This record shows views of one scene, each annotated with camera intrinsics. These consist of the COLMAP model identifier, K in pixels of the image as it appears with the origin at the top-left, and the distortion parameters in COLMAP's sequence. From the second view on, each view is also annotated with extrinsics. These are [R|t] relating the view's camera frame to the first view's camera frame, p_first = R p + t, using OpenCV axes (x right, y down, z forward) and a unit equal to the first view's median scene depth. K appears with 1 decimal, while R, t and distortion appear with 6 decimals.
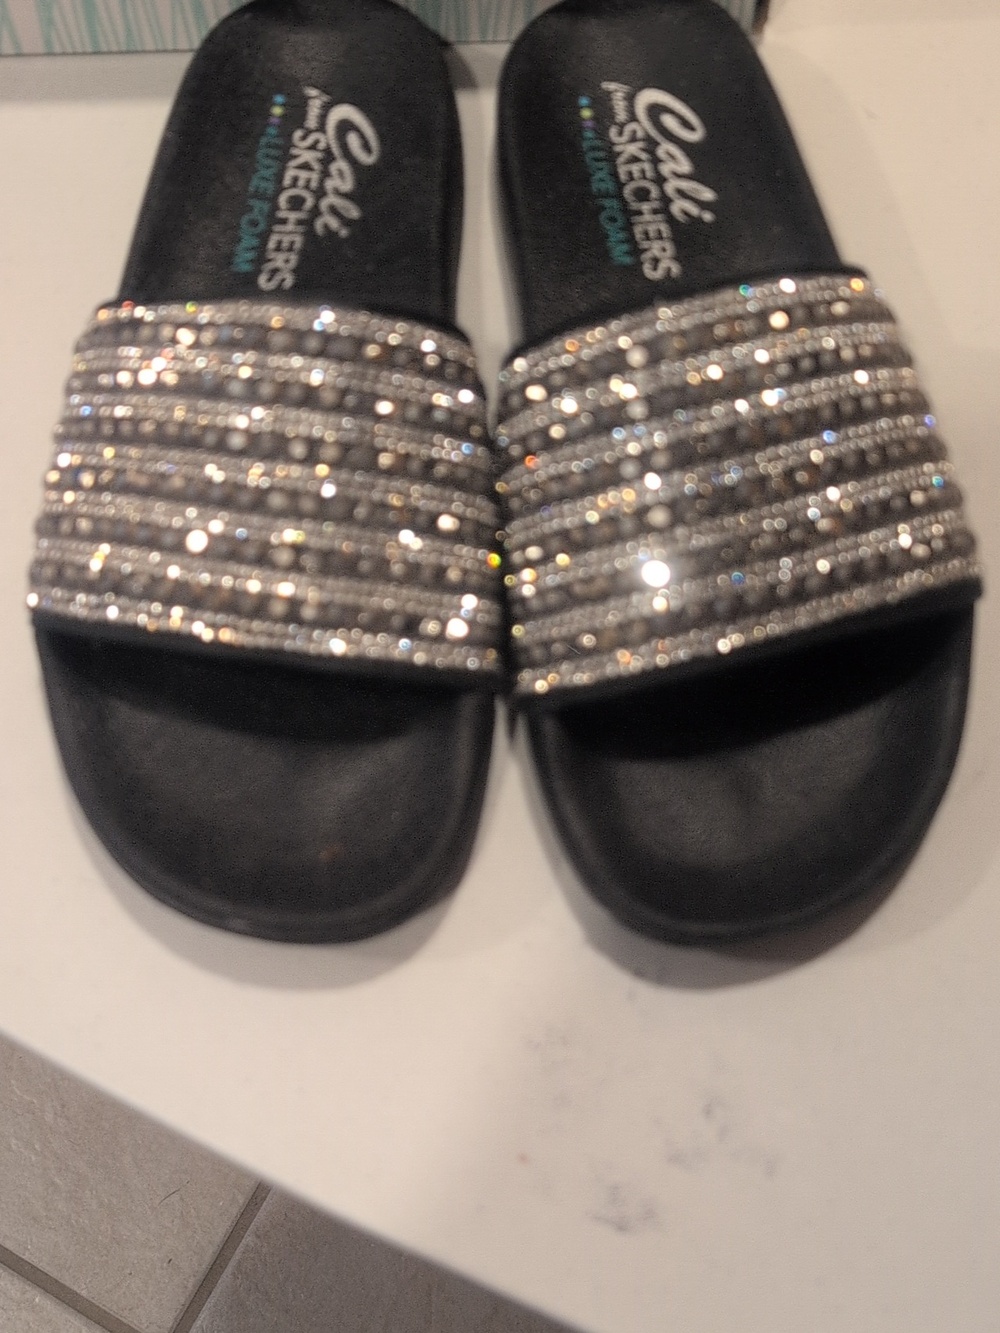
lens RADIAL K [[1488.5, 0, 500.0], [0, 1488.5, 666.5], [0, 0, 1]] dist [-0.000829, -0.221005]
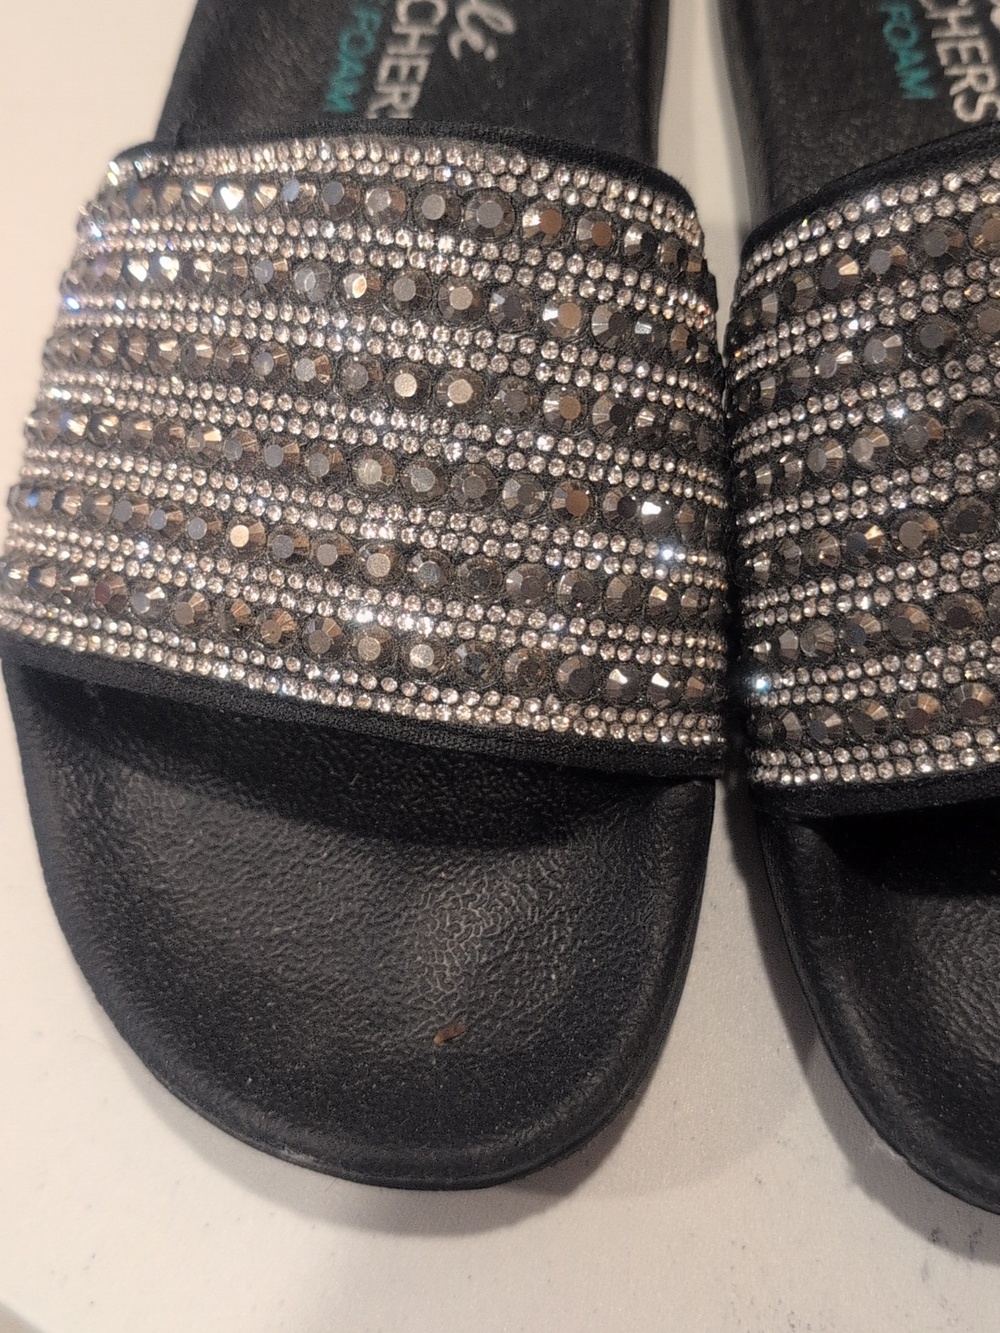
lens RADIAL K [[1488.5, 0, 500.0], [0, 1488.5, 666.5], [0, 0, 1]] dist [-0.000829, -0.221005]
pose [[0.995233, 0.026959, -0.093728, -0.036968], [-0.022174, 0.998415, 0.051729, -0.061175], [0.094974, -0.049404, 0.994253, 0.382099]]
